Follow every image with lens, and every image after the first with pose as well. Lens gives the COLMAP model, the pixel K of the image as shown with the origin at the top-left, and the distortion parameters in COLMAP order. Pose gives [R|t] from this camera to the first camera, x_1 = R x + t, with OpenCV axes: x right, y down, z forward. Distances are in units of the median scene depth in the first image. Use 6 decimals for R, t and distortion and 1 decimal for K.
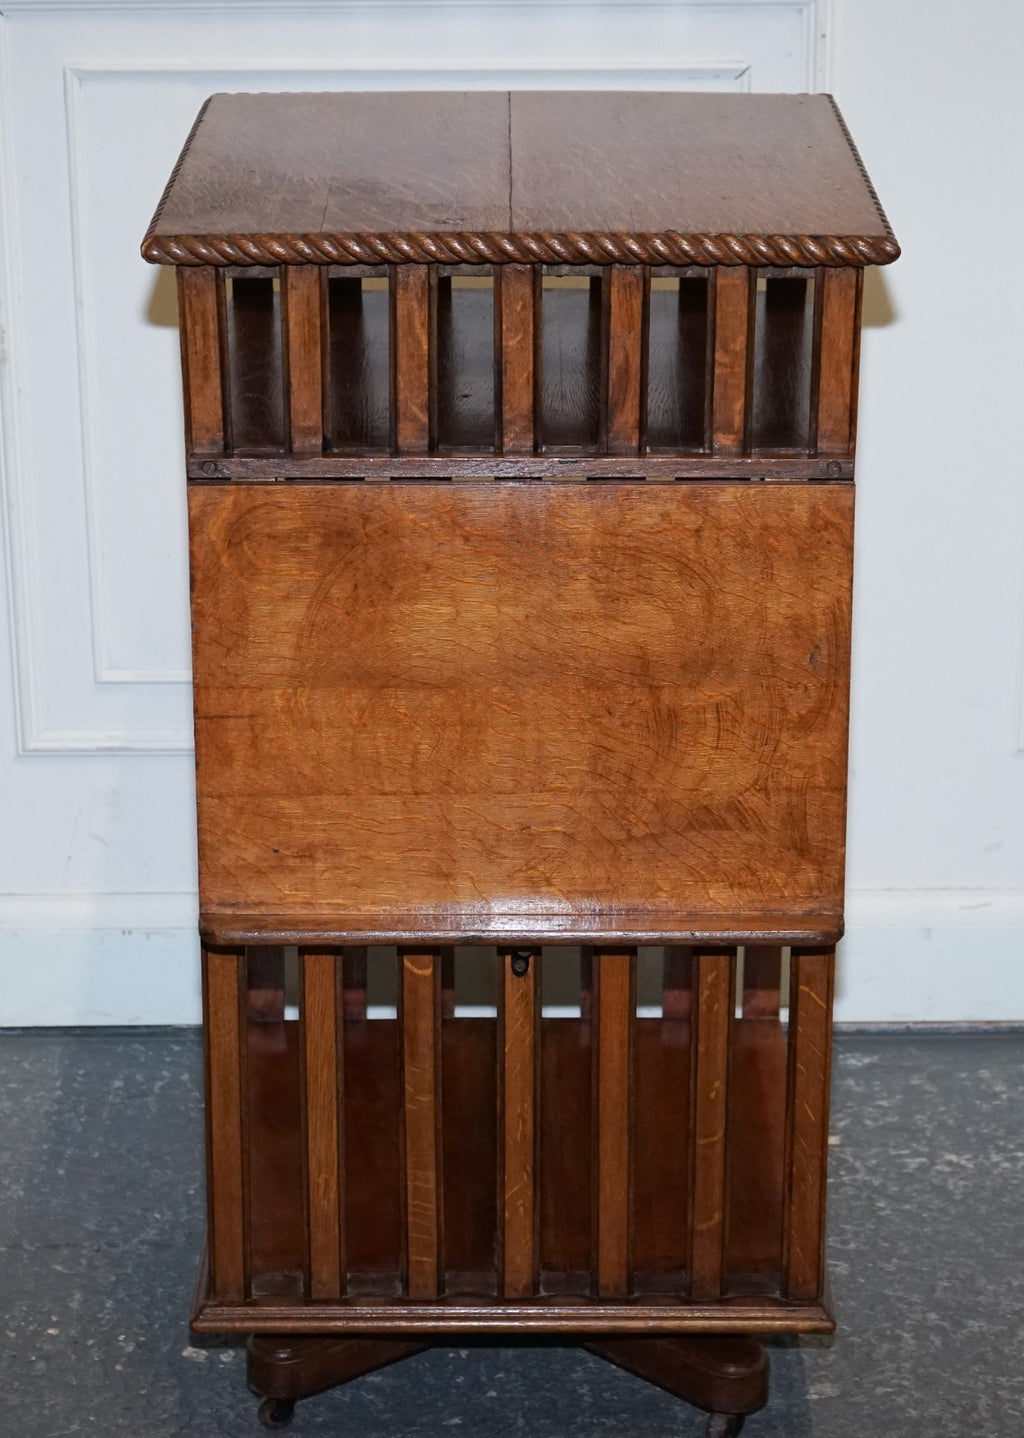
lens RADIAL K [[3314.0, 0, 512.0], [0, 3314.0, 719.0], [0, 0, 1]] dist [-0.001716, 0.024907]
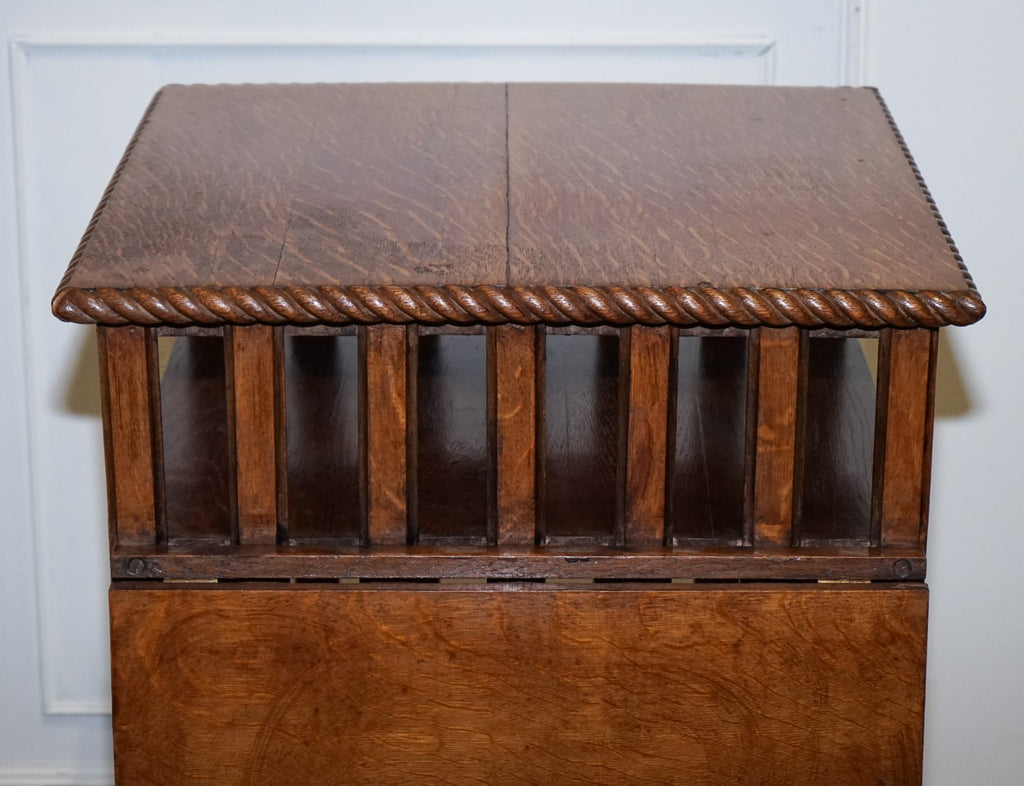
lens RADIAL K [[3058.2, 0, 547.6], [0, 3058.2, 392.7], [0, 0, 1]] dist [-0.105826, 0.628407]
pose [[0.999917, 0.002676, 0.012608, 0.000014], [-0.001989, 0.998530, -0.054171, -0.077903], [-0.012734, 0.054141, 0.998452, 0.246828]]
